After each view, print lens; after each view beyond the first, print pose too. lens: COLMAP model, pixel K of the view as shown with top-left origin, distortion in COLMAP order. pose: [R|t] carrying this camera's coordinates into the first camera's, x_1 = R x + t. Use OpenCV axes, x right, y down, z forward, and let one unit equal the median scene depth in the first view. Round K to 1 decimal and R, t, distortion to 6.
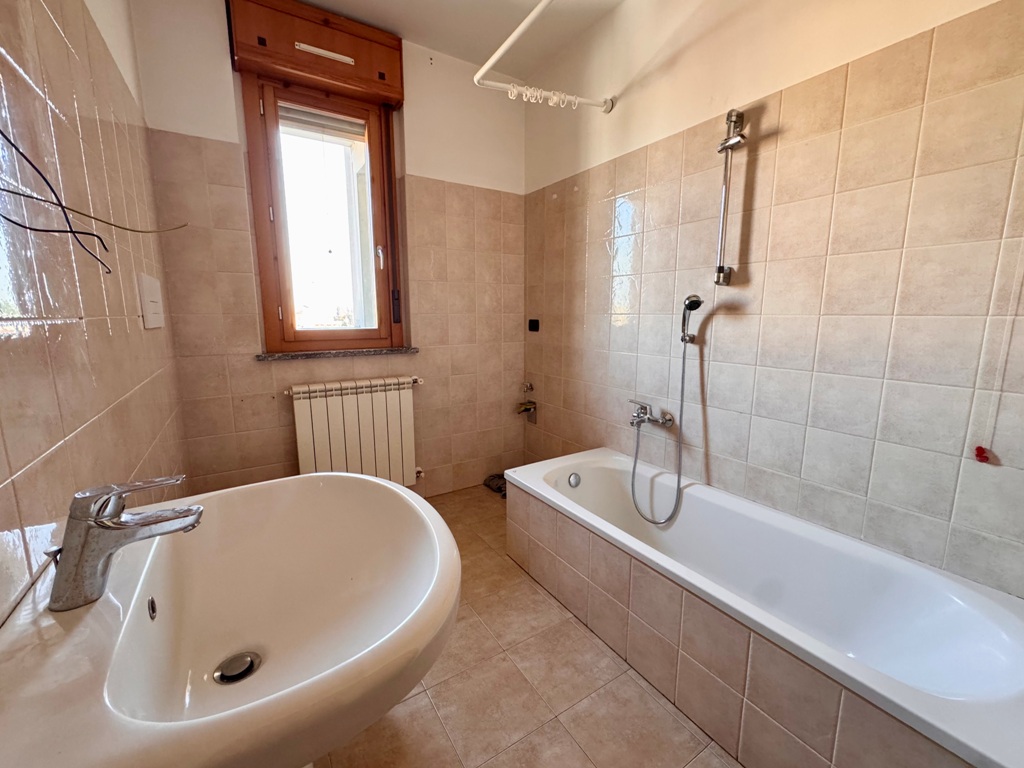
lens RADIAL K [[416.2, 0, 507.6], [0, 416.2, 379.6], [0, 0, 1]] dist [-0.004453, -0.000020]
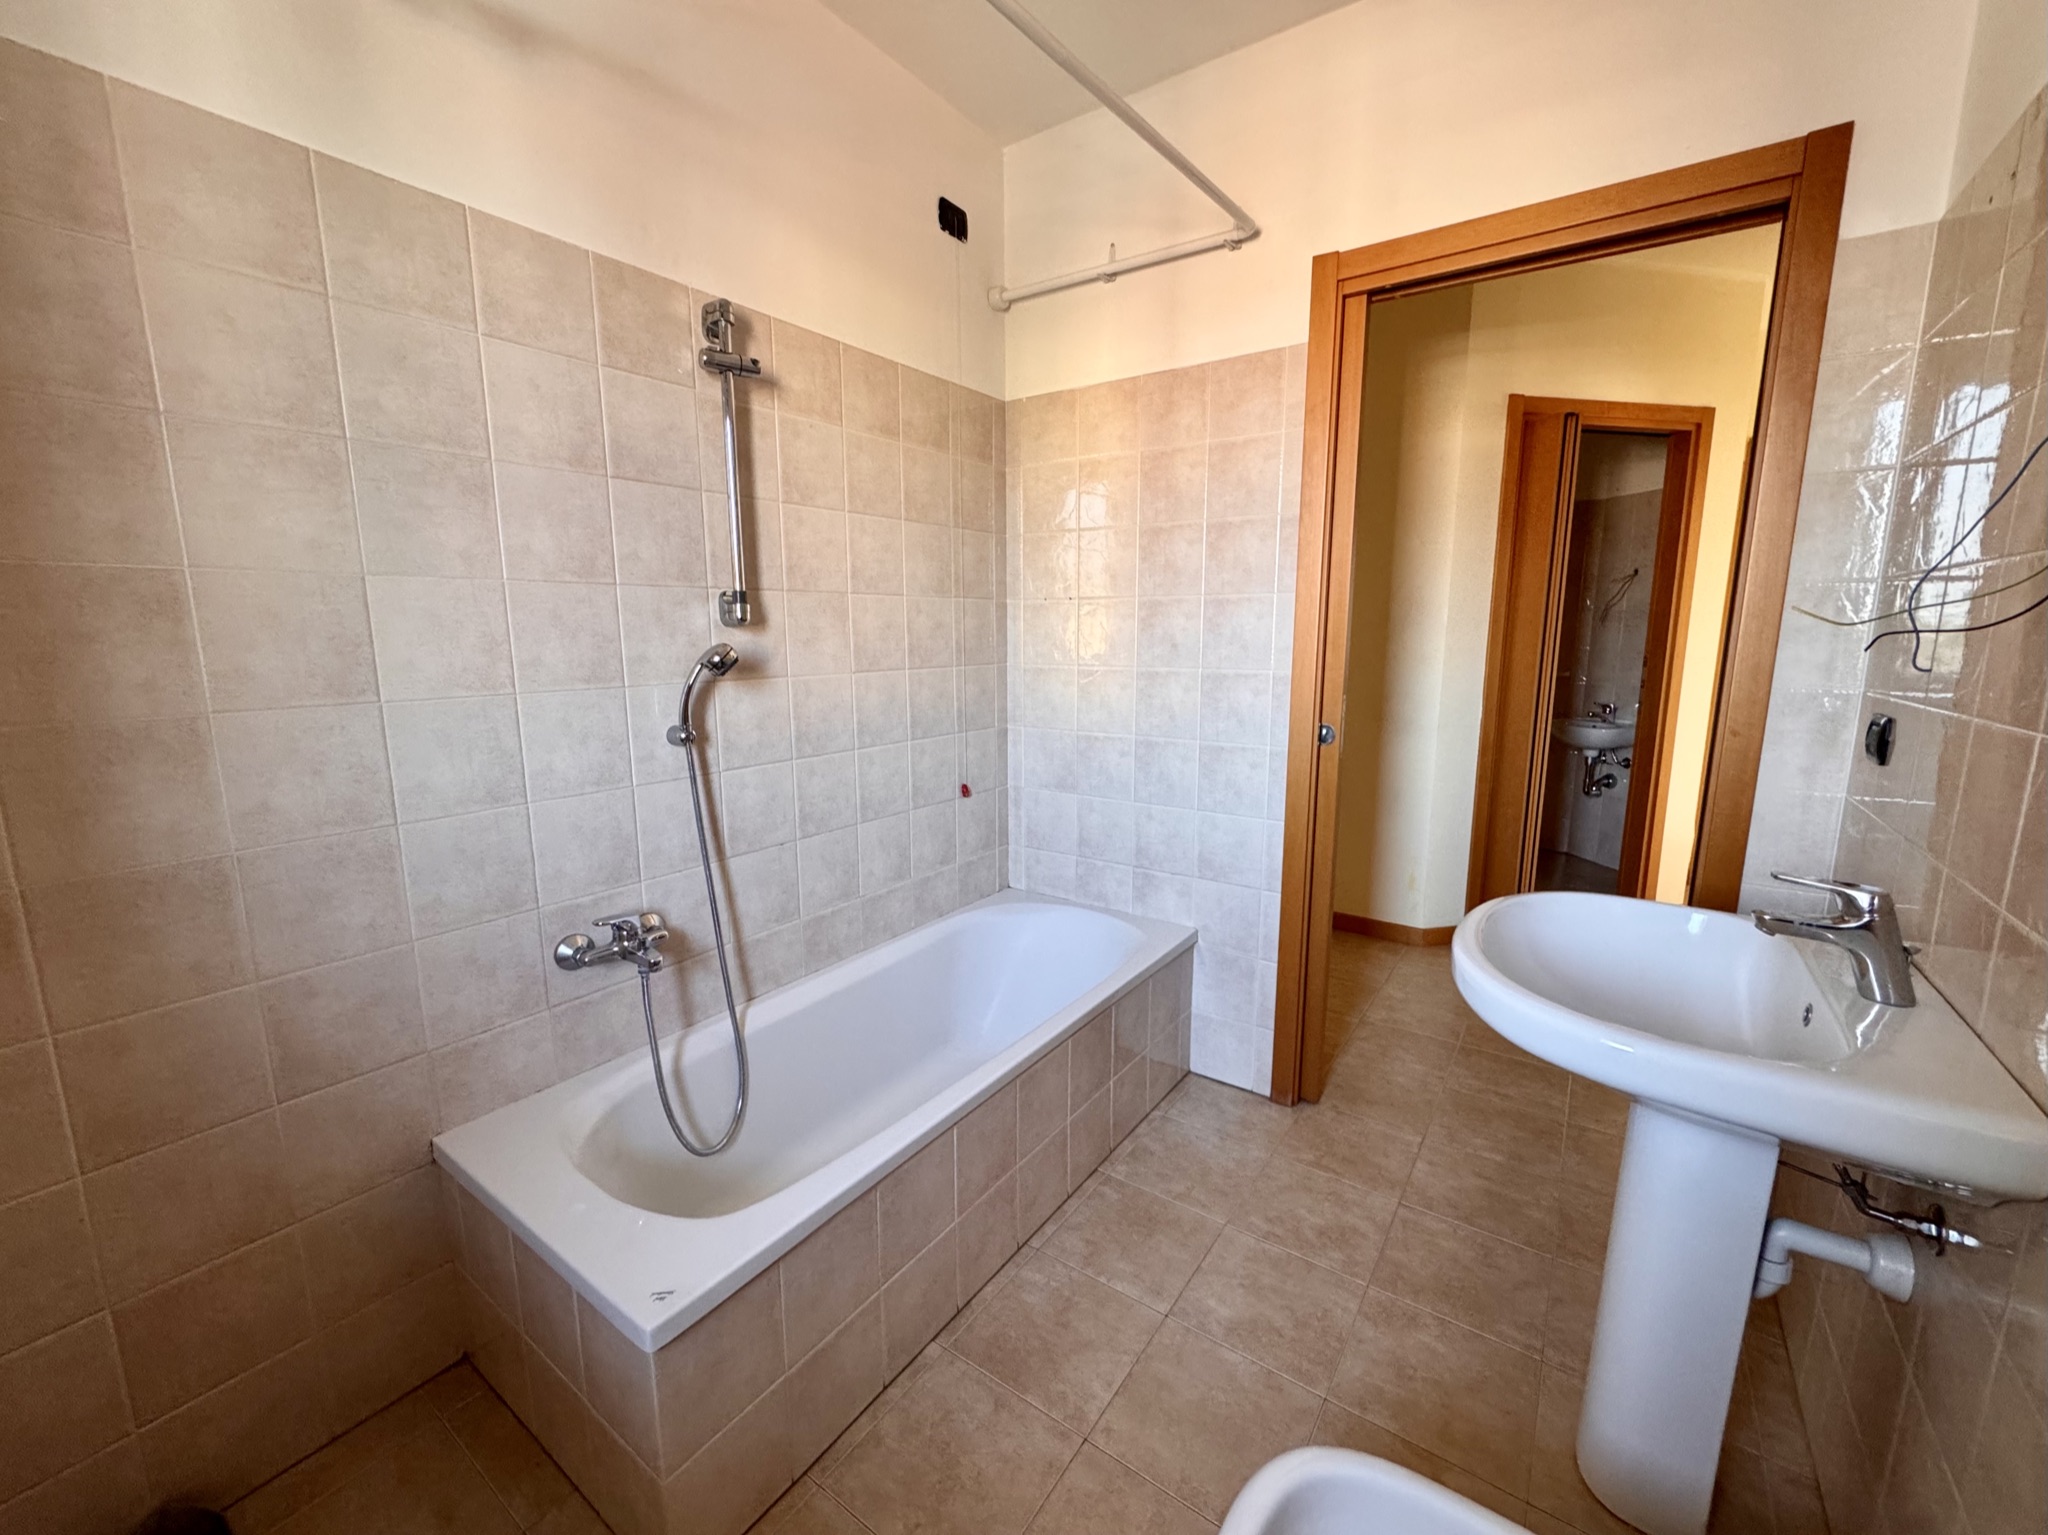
lens RADIAL K [[832.3, 0, 1014.1], [0, 832.3, 771.4], [0, 0, 1]] dist [-0.004453, -0.000020]
pose [[-0.377351, -0.149012, 0.914003, -0.649116], [0.159385, 0.961791, 0.222606, -0.239403], [-0.912251, 0.229679, -0.339183, 1.134162]]
